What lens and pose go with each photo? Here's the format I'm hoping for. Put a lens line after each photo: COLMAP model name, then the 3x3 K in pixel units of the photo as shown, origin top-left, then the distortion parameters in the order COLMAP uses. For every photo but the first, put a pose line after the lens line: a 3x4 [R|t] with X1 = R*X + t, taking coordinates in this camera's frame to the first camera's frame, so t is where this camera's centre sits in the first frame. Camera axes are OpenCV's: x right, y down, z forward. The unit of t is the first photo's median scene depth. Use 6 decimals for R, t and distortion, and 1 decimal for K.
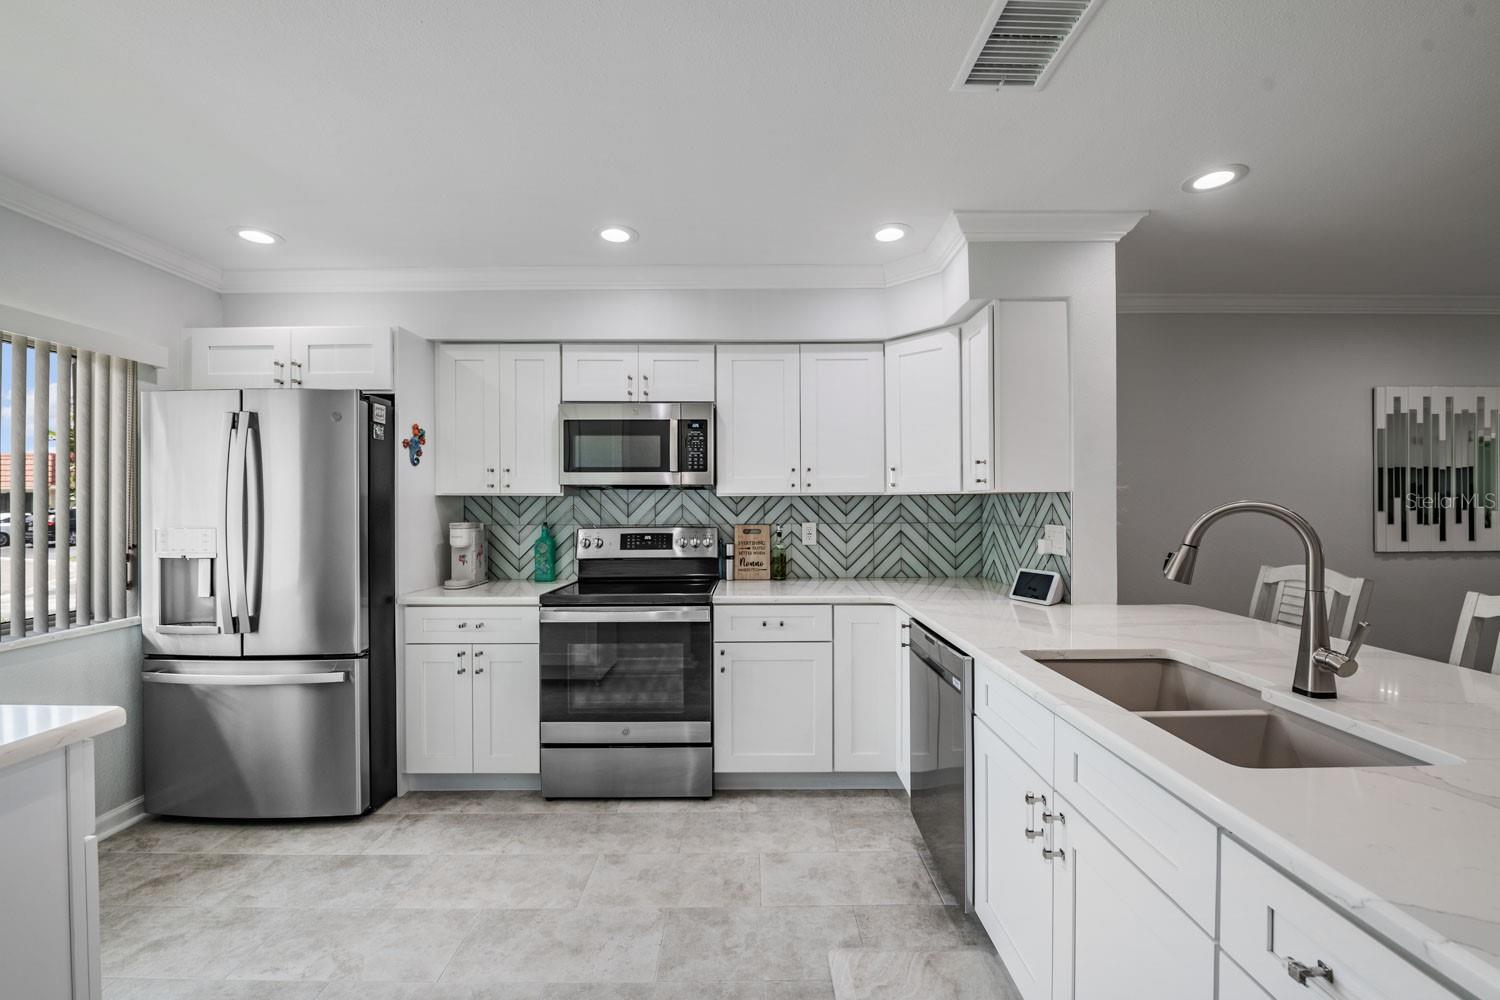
lens RADIAL K [[589.6, 0, 750.9], [0, 589.6, 502.7], [0, 0, 1]] dist [-0.007605, -0.003236]
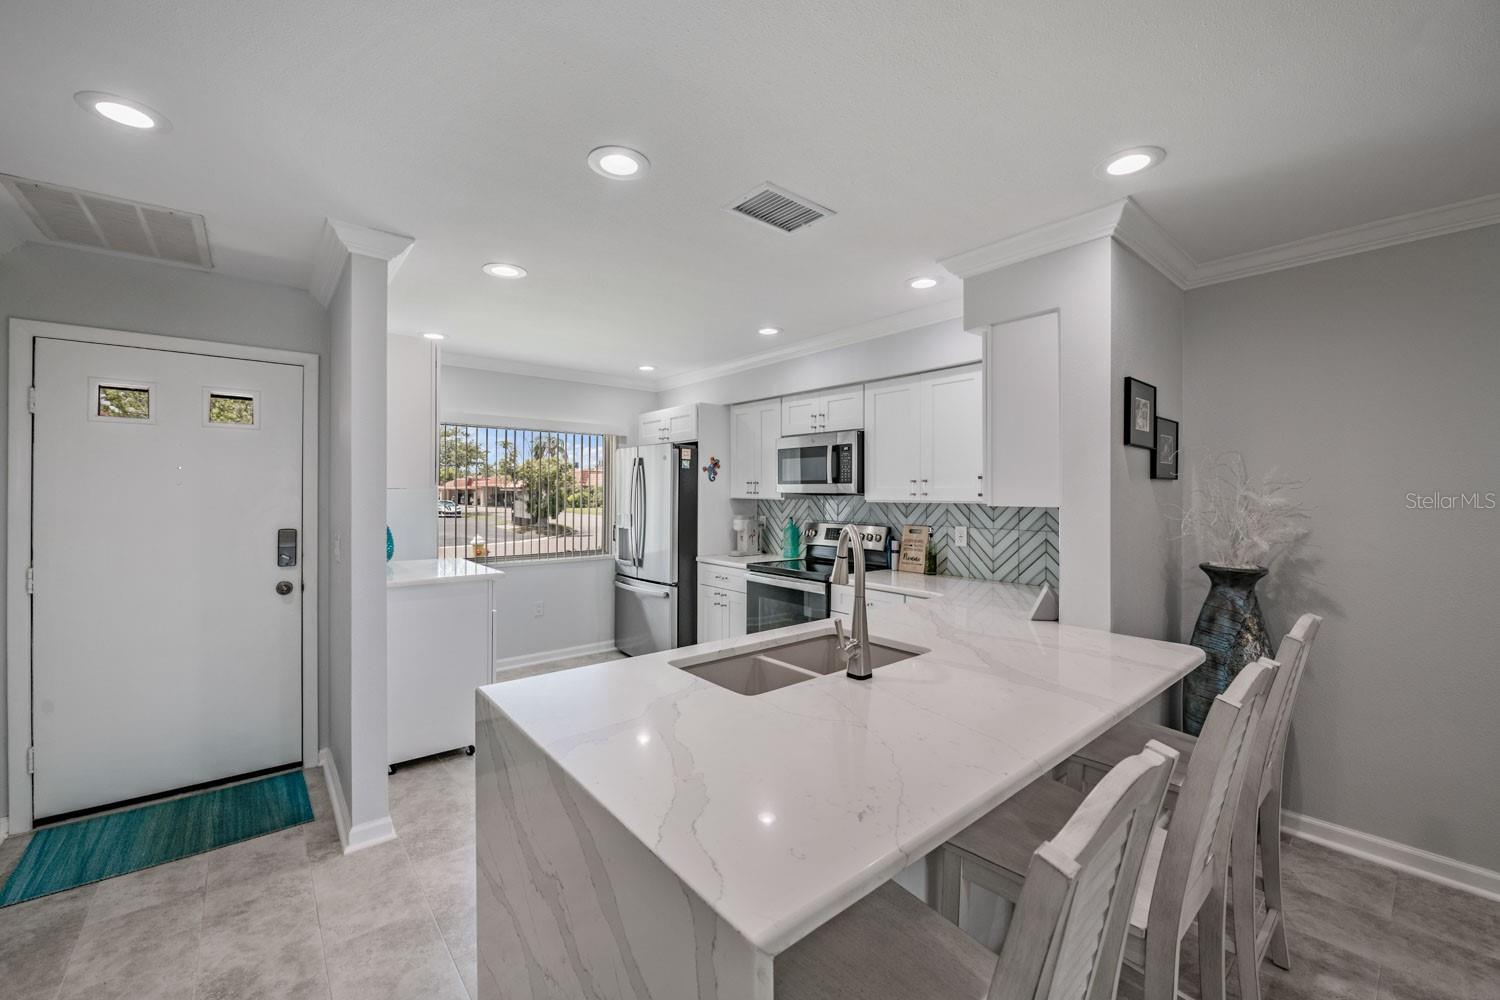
lens RADIAL K [[592.9, 0, 752.7], [0, 592.9, 491.9], [0, 0, 1]] dist [-0.009348, -0.000247]
pose [[0.642927, 0.005605, -0.765907, 0.845618], [-0.004734, 0.999983, 0.003344, -0.039676], [0.765913, 0.001476, 0.642943, -0.016821]]
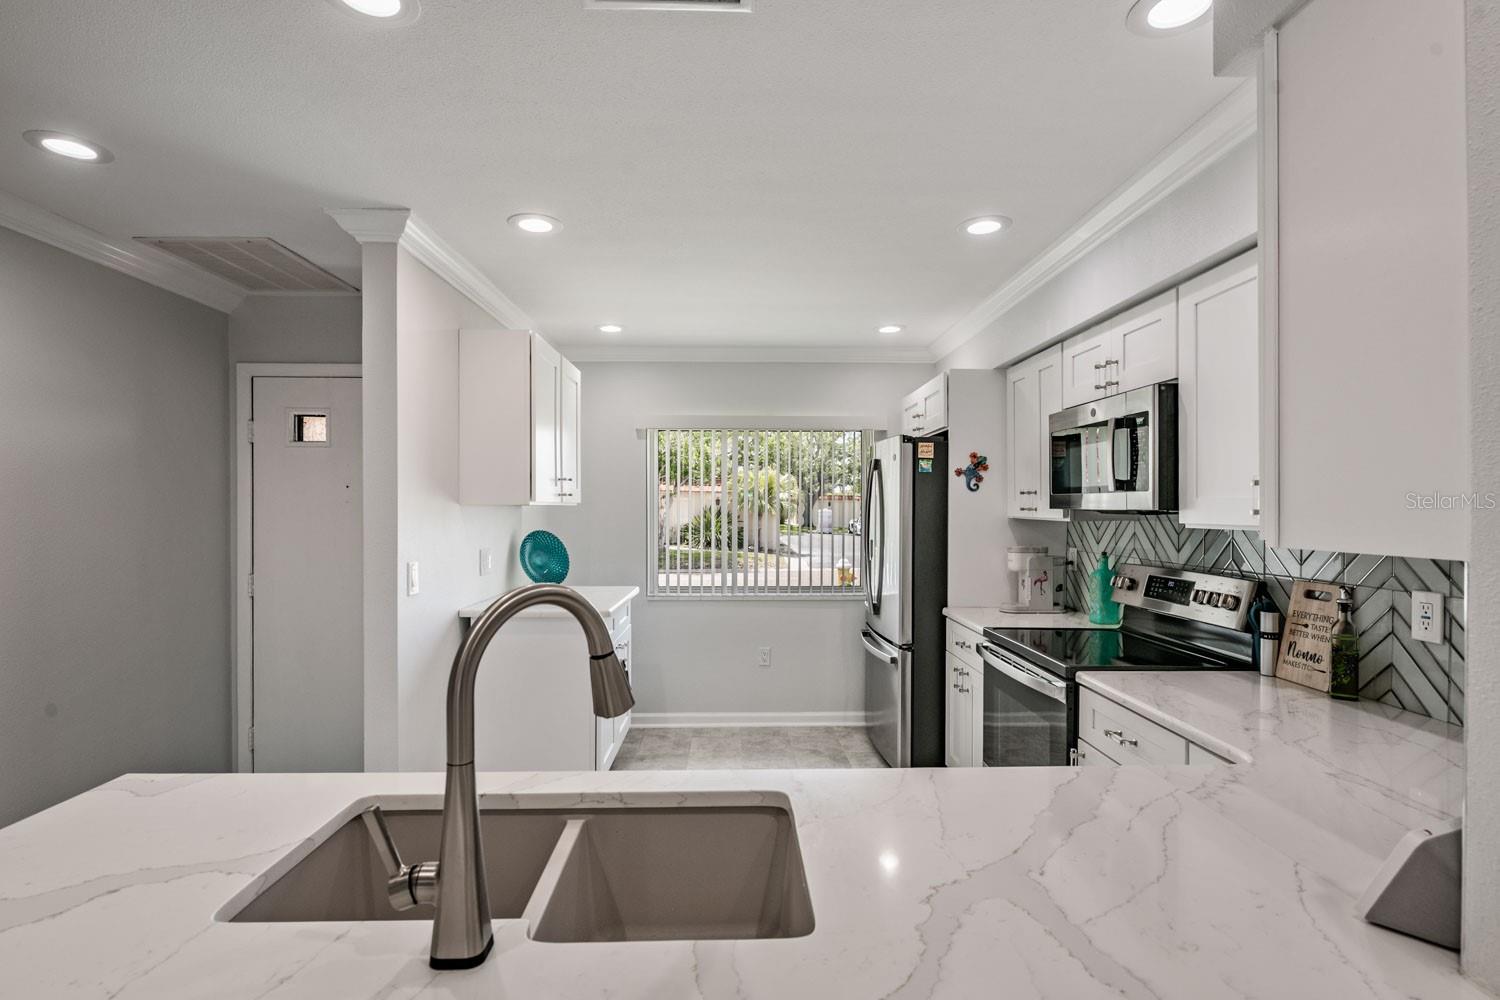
lens RADIAL K [[715.6, 0, 754.0], [0, 715.6, 510.9], [0, 0, 1]] dist [-0.003779, -0.000840]
pose [[0.026359, 0.008938, -0.999613, 0.755425], [0.001153, 0.999959, 0.008971, -0.040024], [0.999652, -0.001389, 0.026347, 0.577210]]
